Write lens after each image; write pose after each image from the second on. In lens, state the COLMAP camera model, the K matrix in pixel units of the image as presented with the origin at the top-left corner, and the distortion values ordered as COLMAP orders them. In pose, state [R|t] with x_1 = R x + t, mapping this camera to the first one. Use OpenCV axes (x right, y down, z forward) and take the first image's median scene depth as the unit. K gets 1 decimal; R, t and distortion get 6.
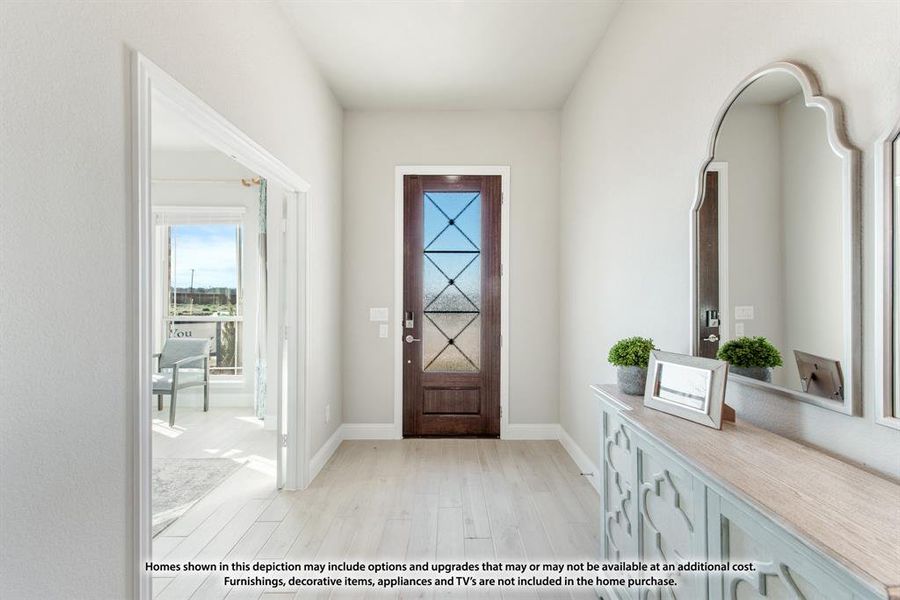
lens RADIAL K [[366.6, 0, 451.1], [0, 366.6, 291.9], [0, 0, 1]] dist [0.008972, -0.001480]
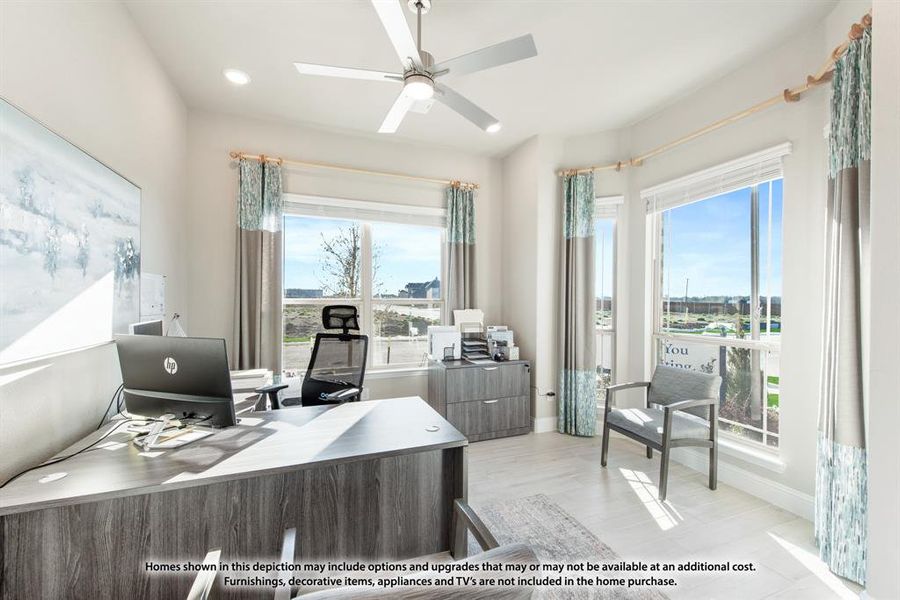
lens RADIAL K [[366.6, 0, 451.3], [0, 366.6, 299.4], [0, 0, 1]] dist [0.008972, -0.001480]
pose [[0.378702, 0.000667, -0.925518, -0.246378], [-0.004416, 0.999990, -0.001086, 0.002397], [0.925508, 0.004499, 0.378701, 0.338201]]
